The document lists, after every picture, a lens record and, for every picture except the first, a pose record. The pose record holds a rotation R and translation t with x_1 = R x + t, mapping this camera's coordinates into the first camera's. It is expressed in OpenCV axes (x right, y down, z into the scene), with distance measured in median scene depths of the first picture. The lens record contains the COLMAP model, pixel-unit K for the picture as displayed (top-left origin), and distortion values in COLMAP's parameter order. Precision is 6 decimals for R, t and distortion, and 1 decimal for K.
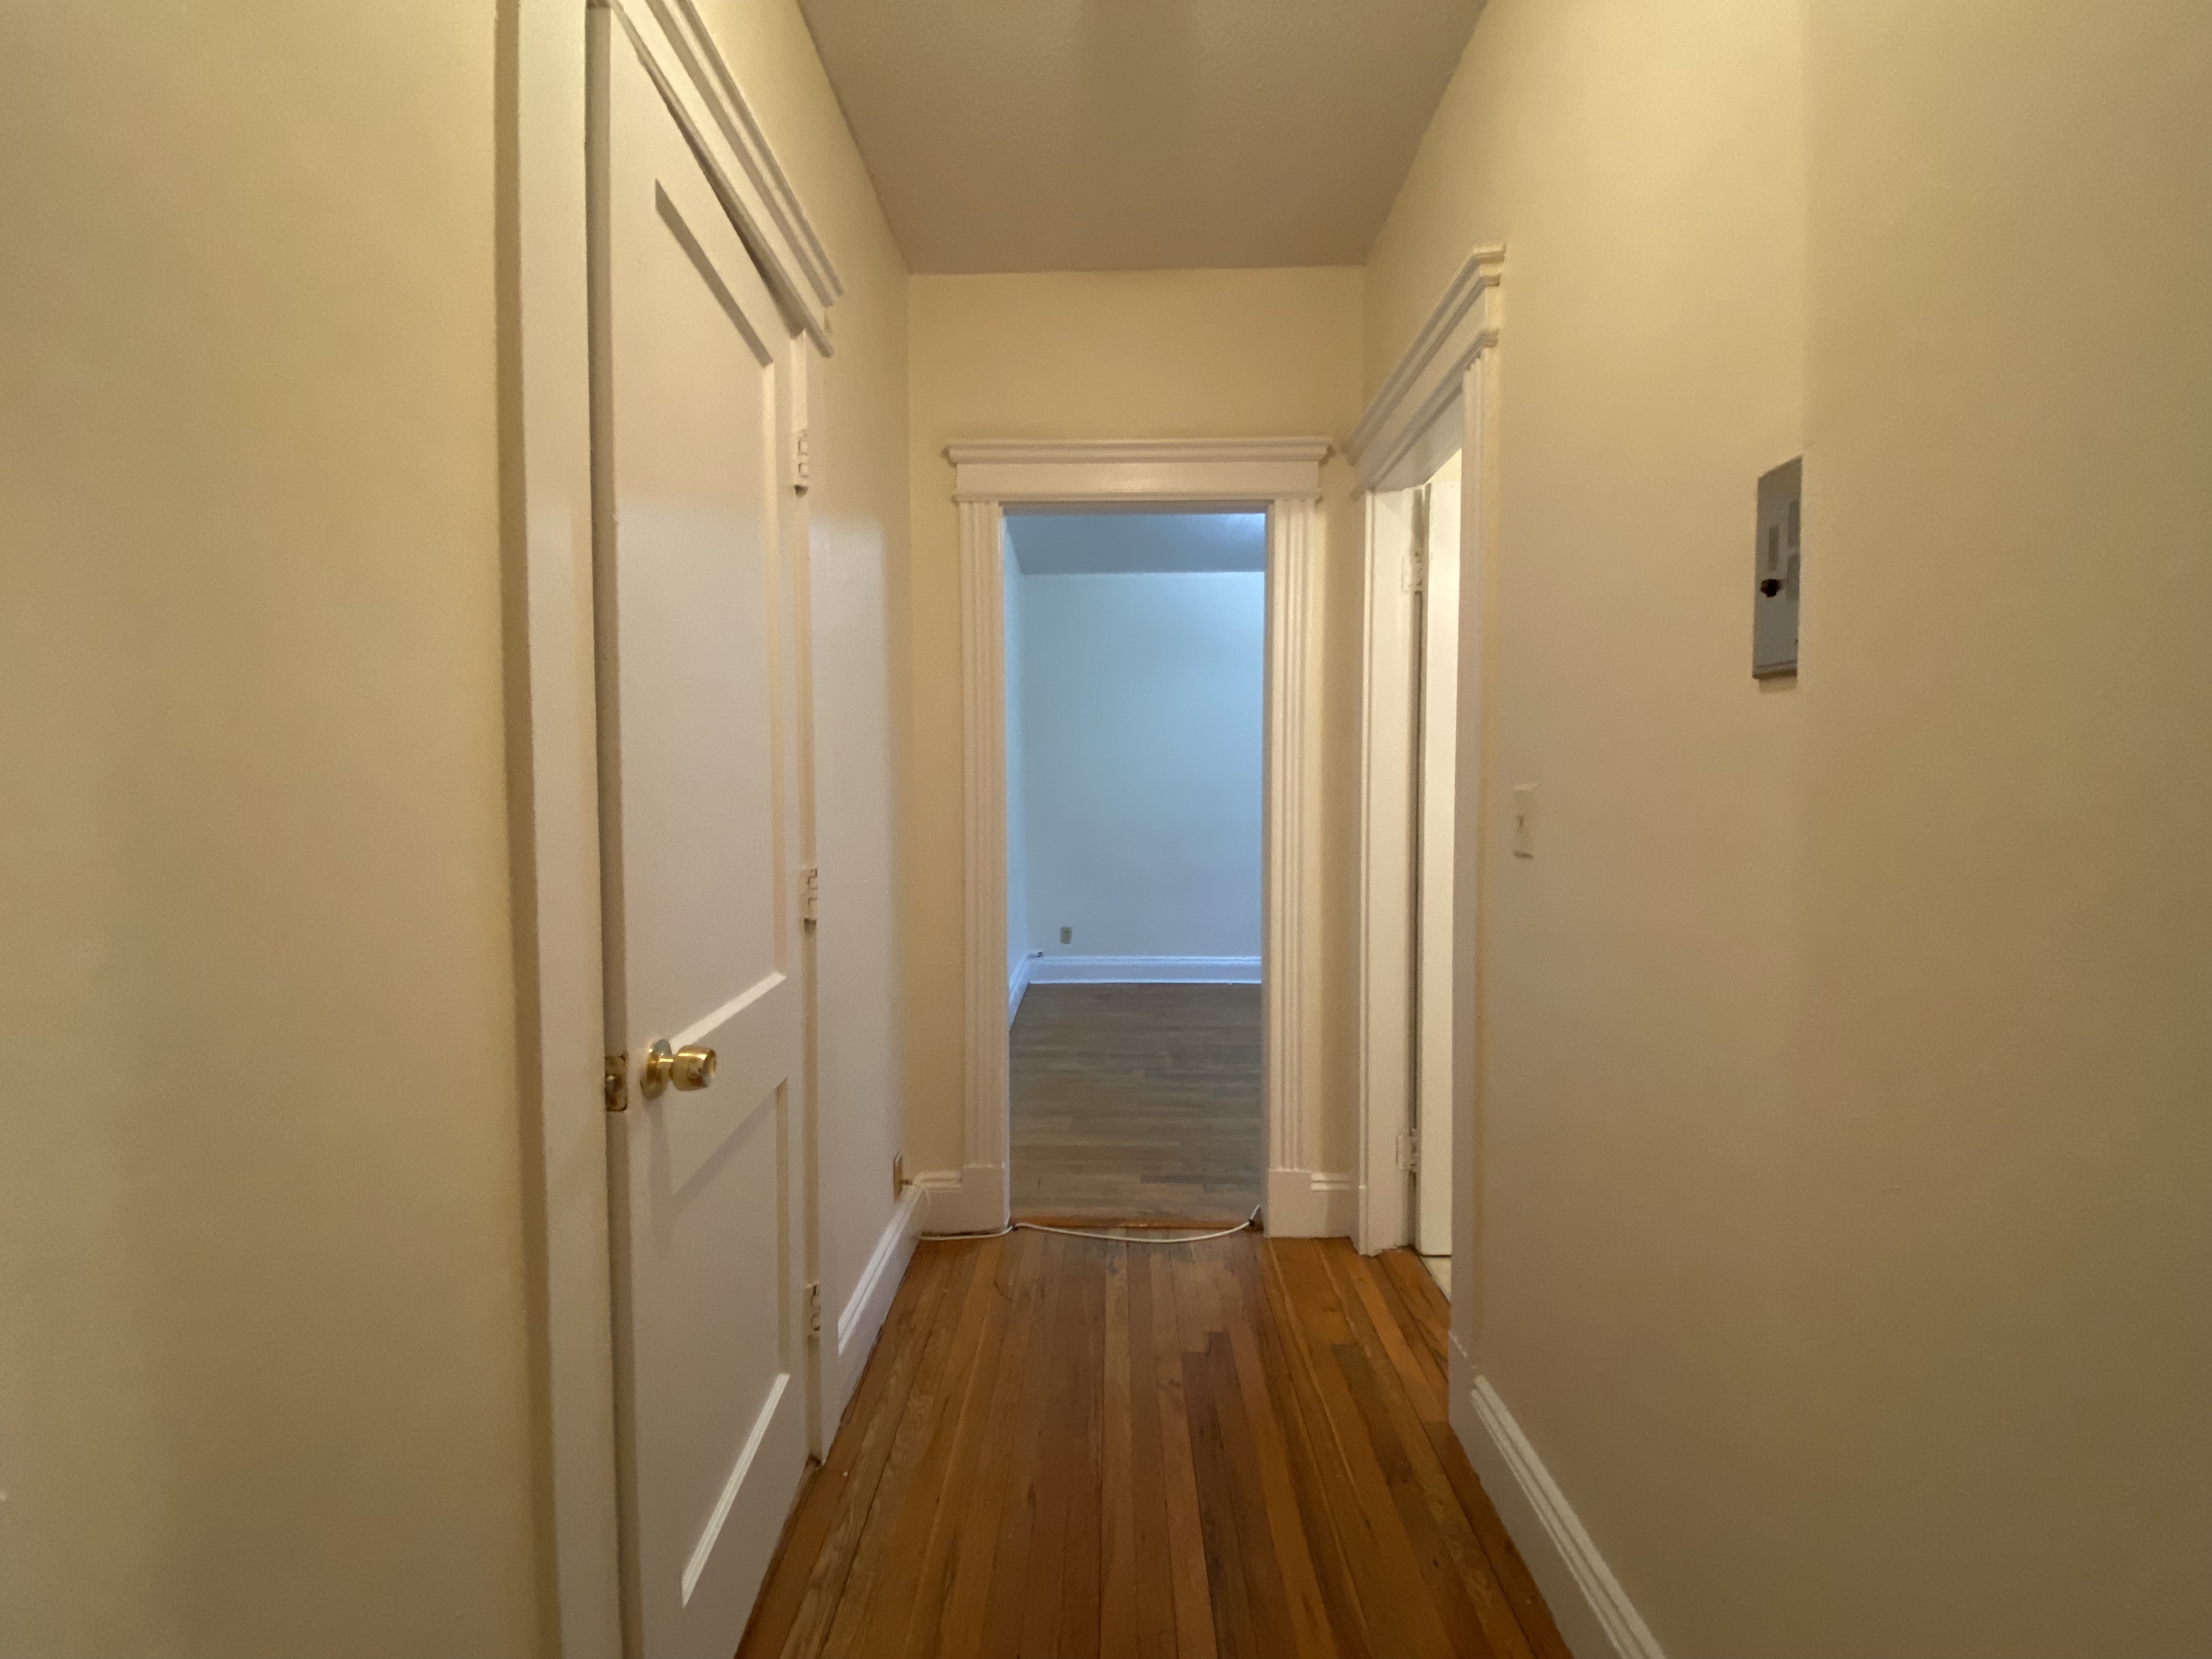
lens RADIAL K [[889.5, 0, 1095.6], [0, 889.5, 825.9], [0, 0, 1]] dist [0.025764, -0.025174]
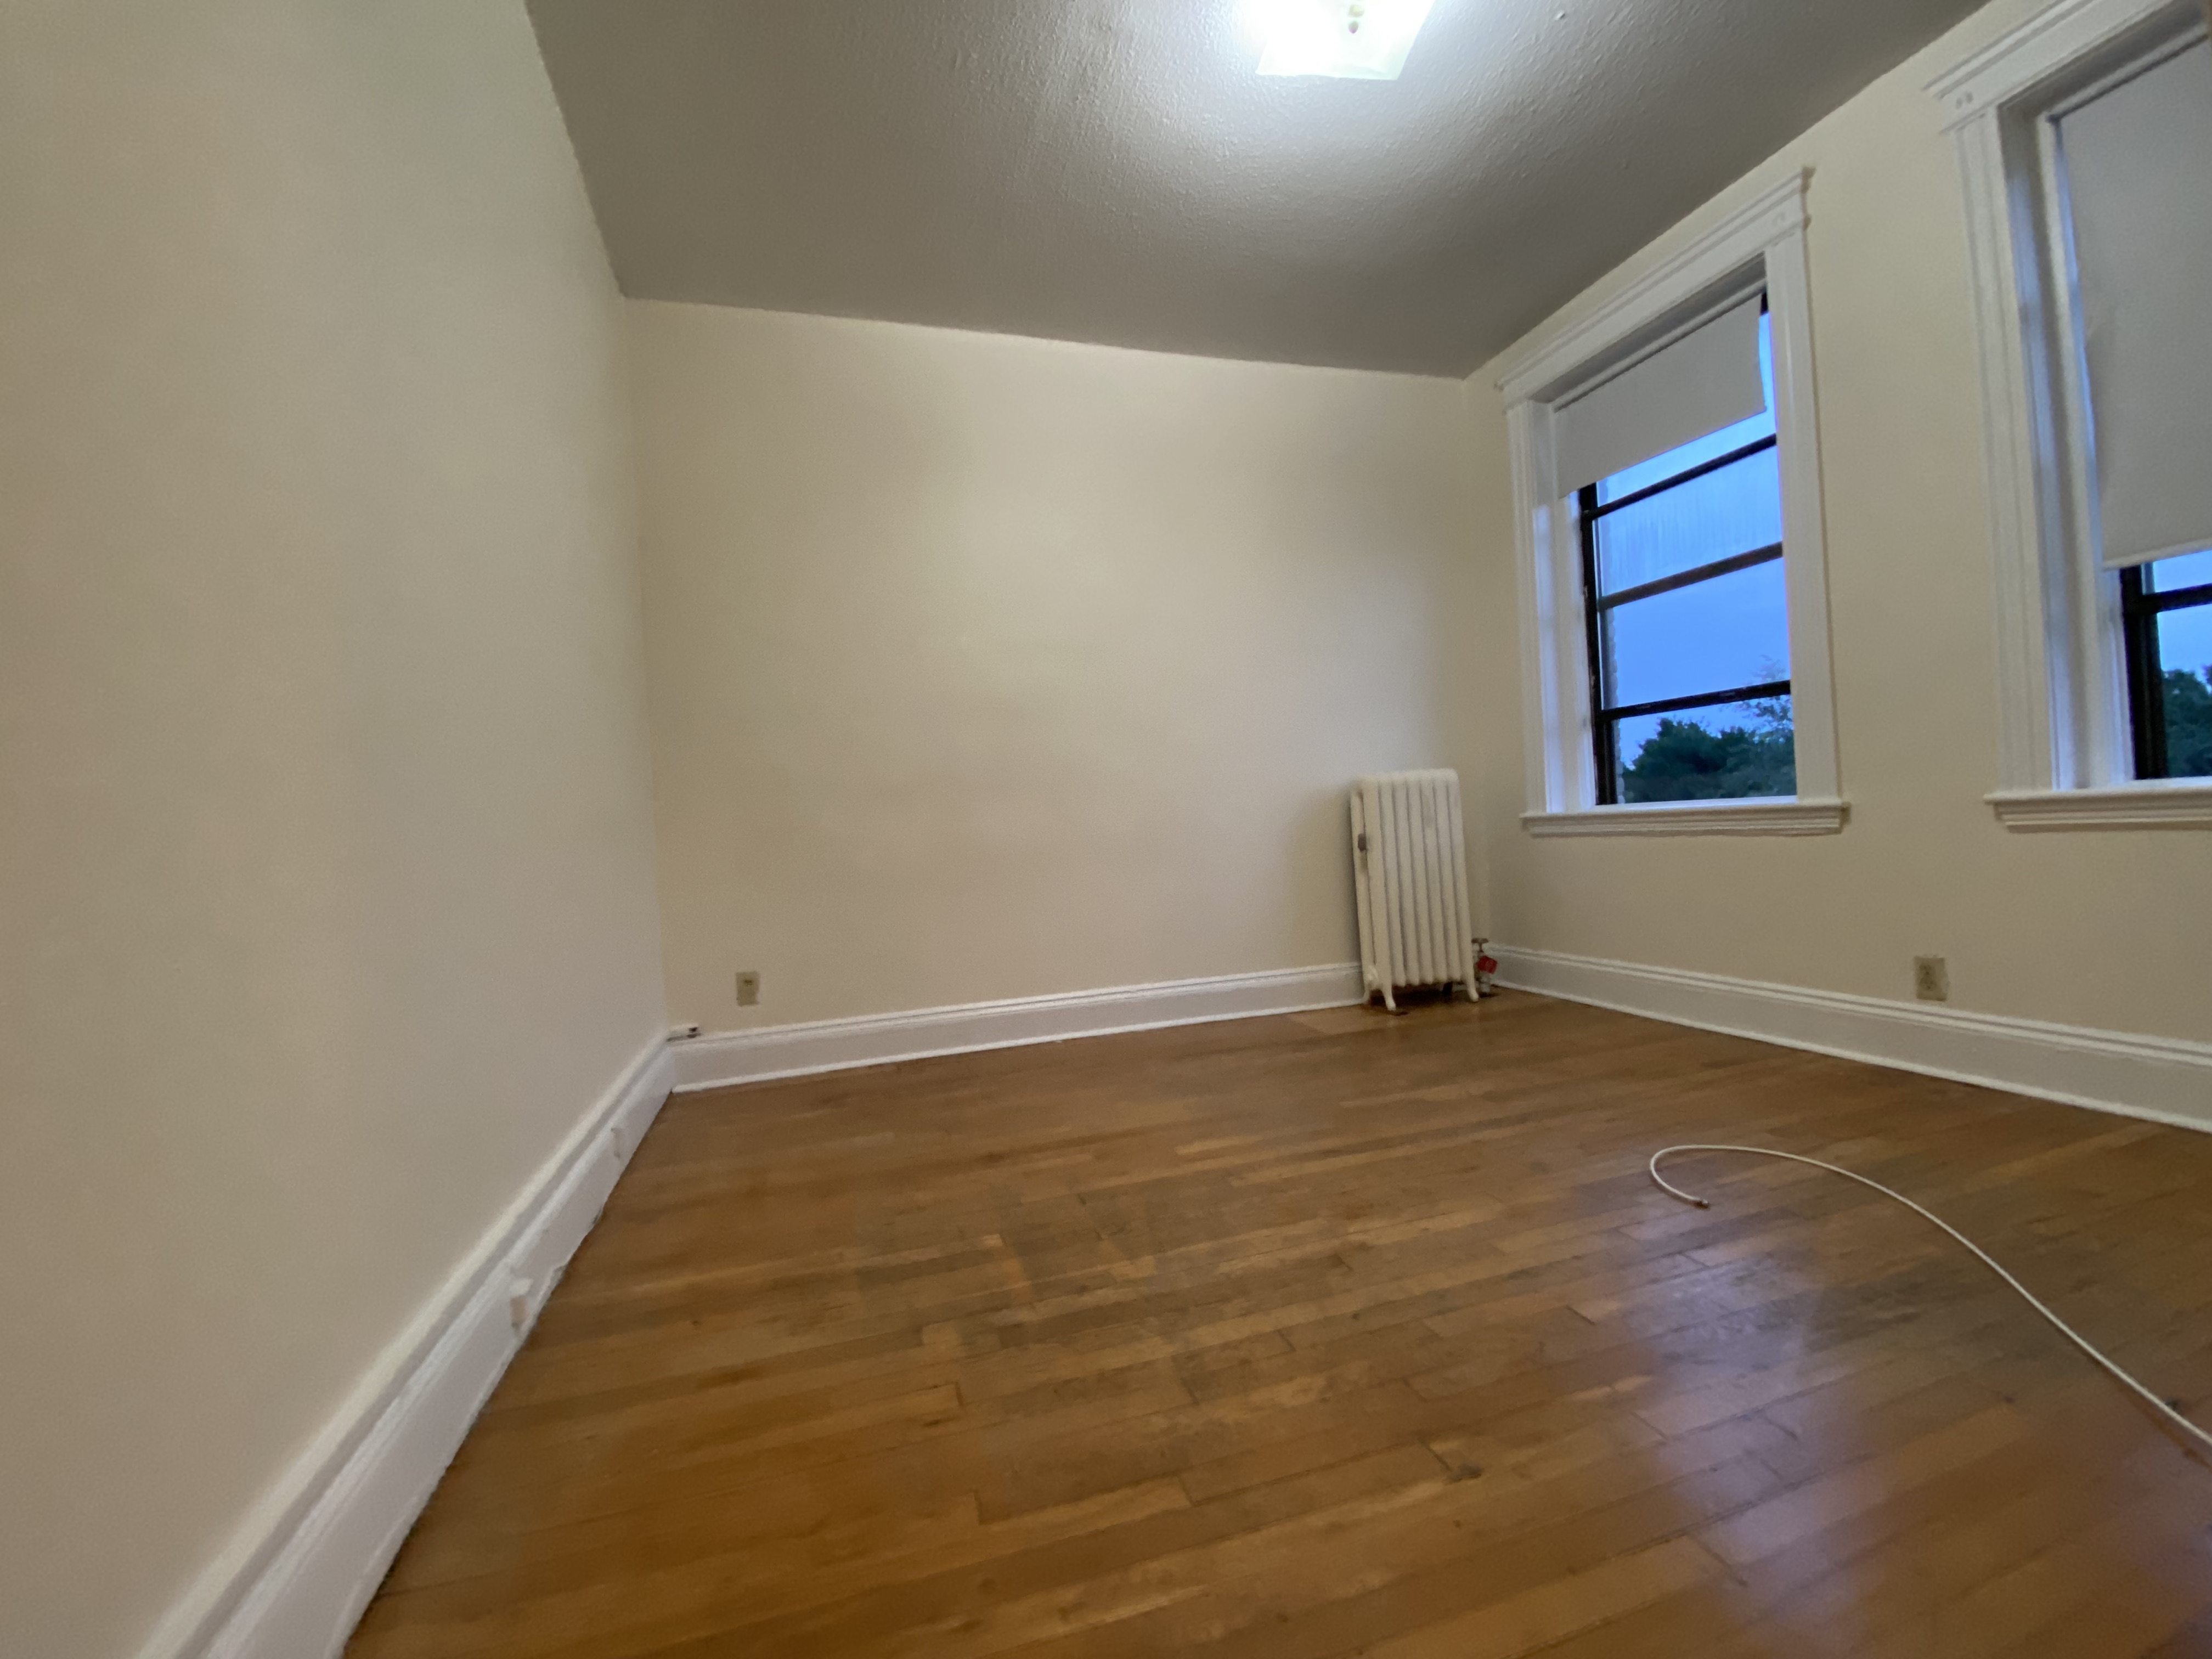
lens RADIAL K [[899.1, 0, 1102.5], [0, 899.1, 825.3], [0, 0, 1]] dist [0.020370, -0.020275]
pose [[0.948474, -0.052994, 0.312391, 0.007148], [0.069692, 0.996662, -0.042524, 0.099395], [-0.309094, 0.062104, 0.949001, 0.662003]]
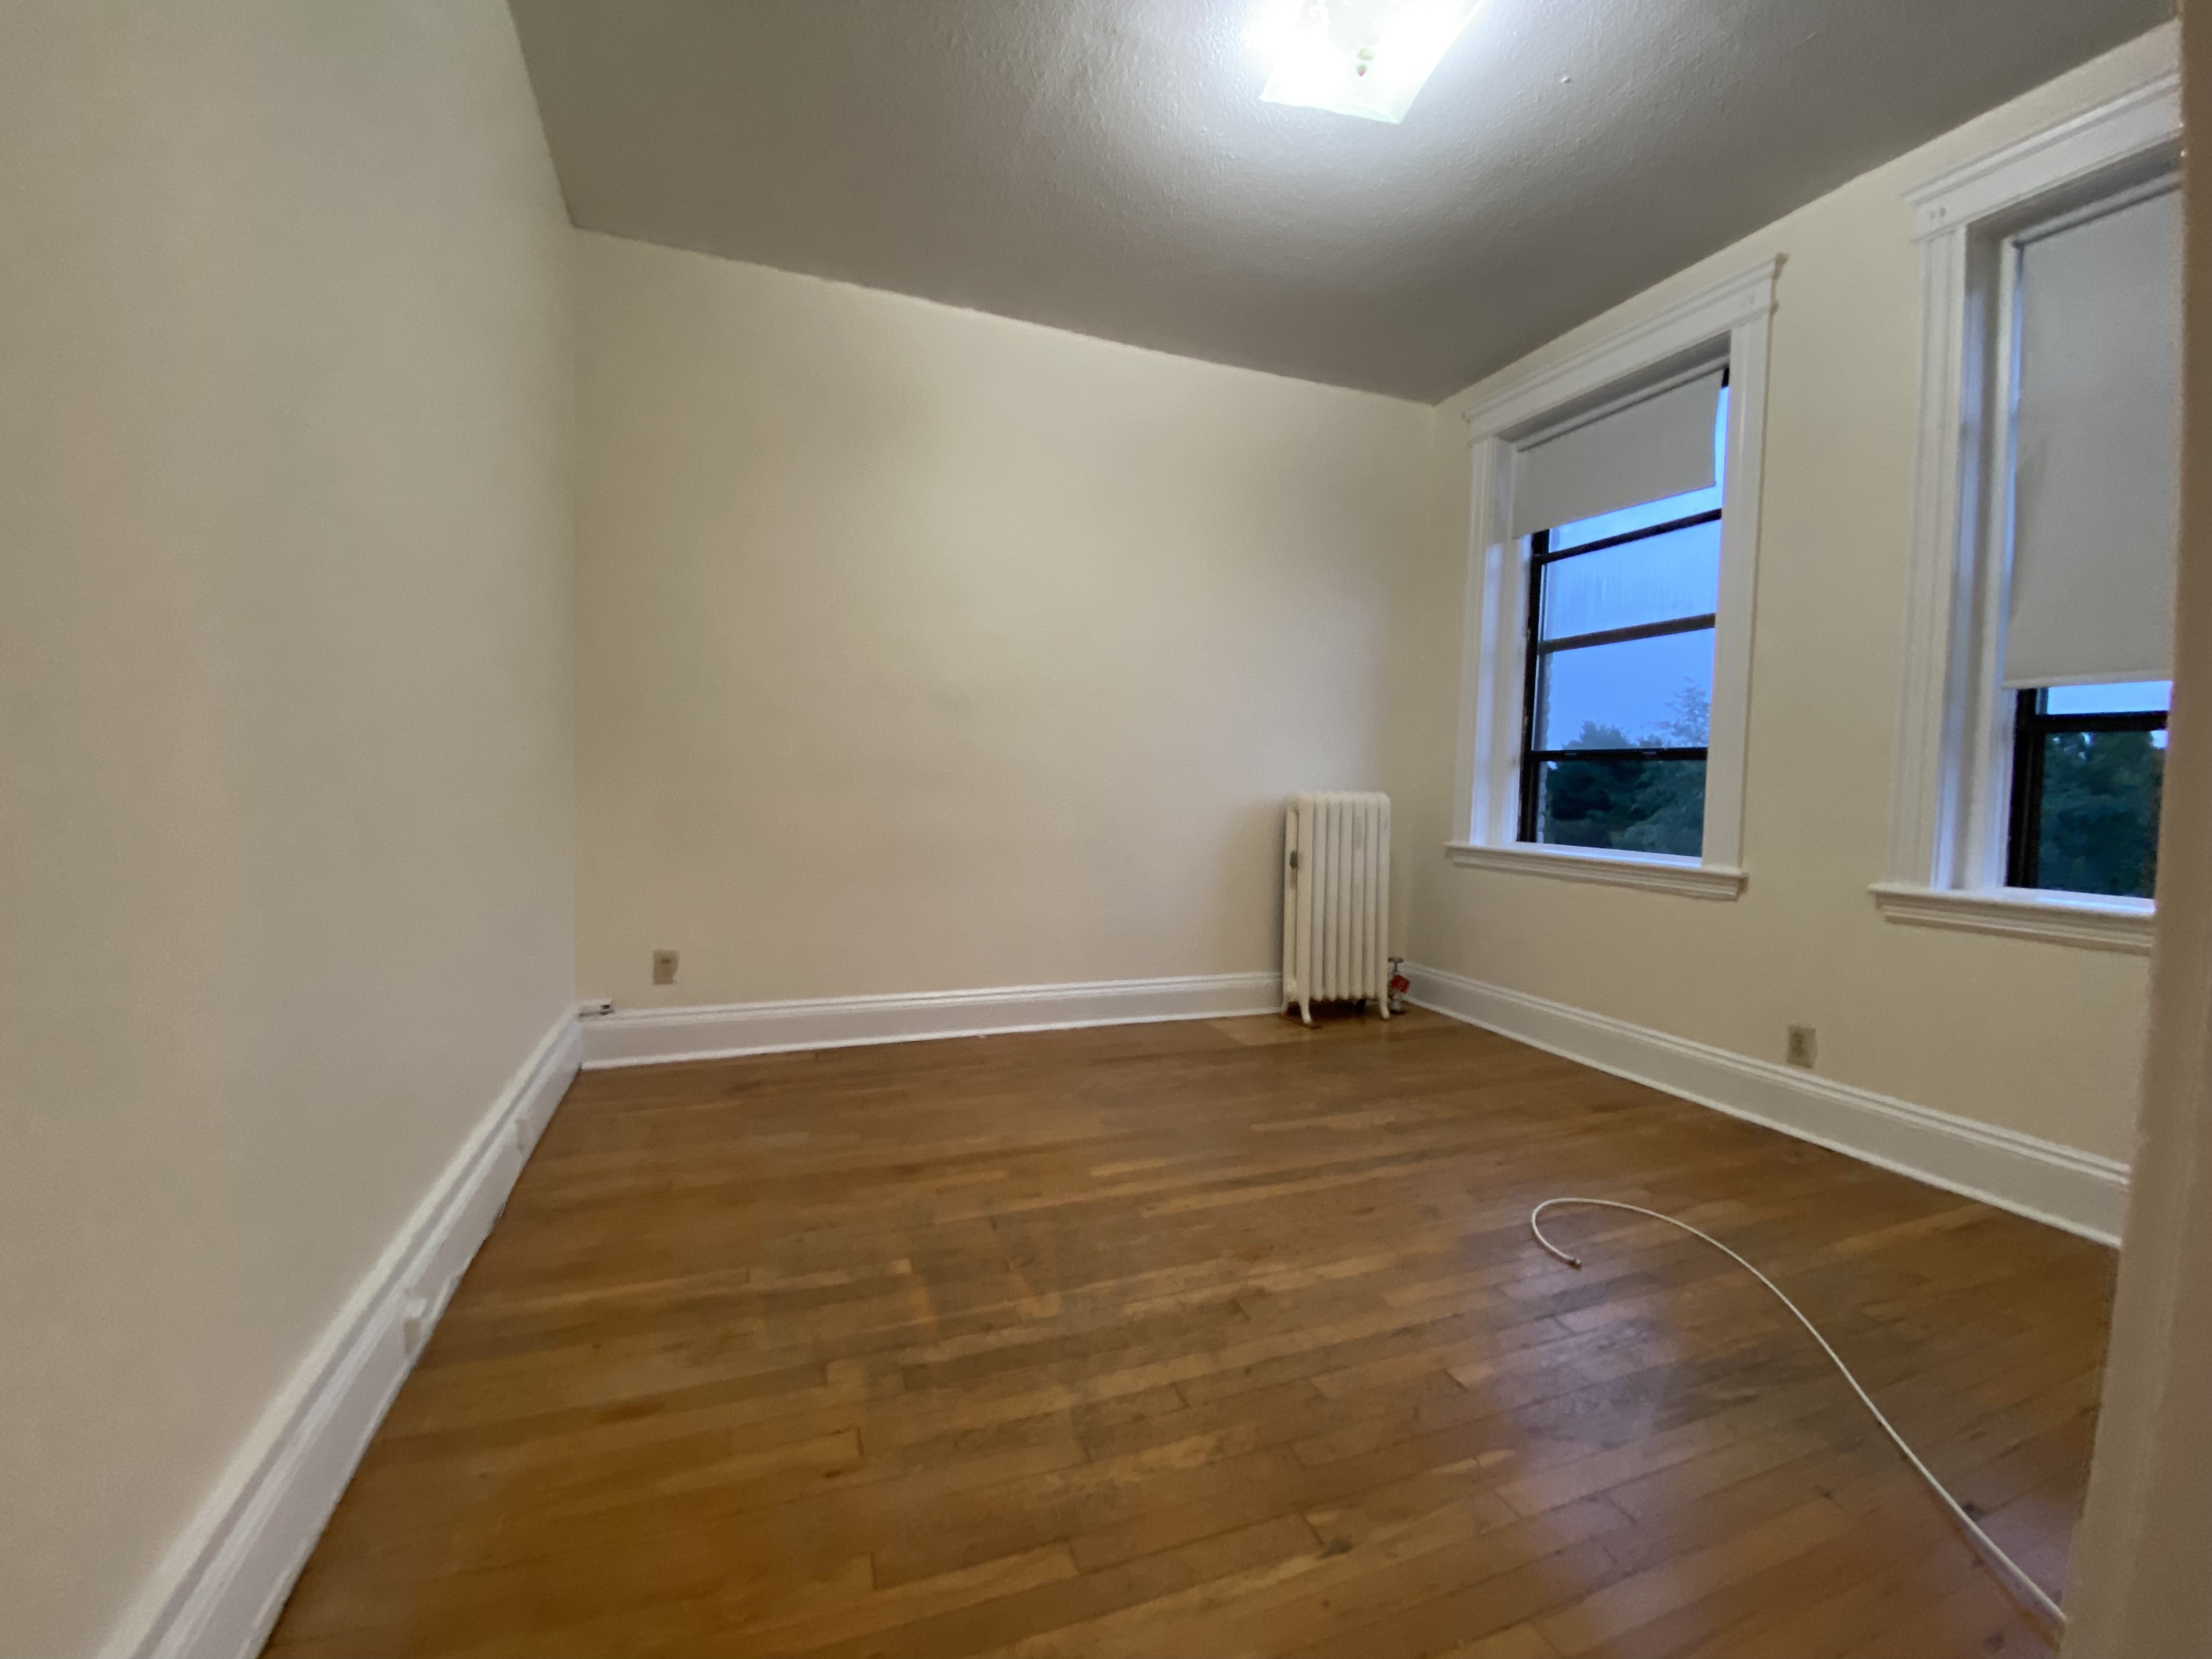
lens RADIAL K [[899.1, 0, 1102.5], [0, 899.1, 825.3], [0, 0, 1]] dist [0.020370, -0.020275]
pose [[0.925517, 0.005517, 0.378666, 0.004187], [-0.008978, 0.999932, 0.007376, 0.054127], [-0.378600, -0.010226, 0.925504, 0.660197]]
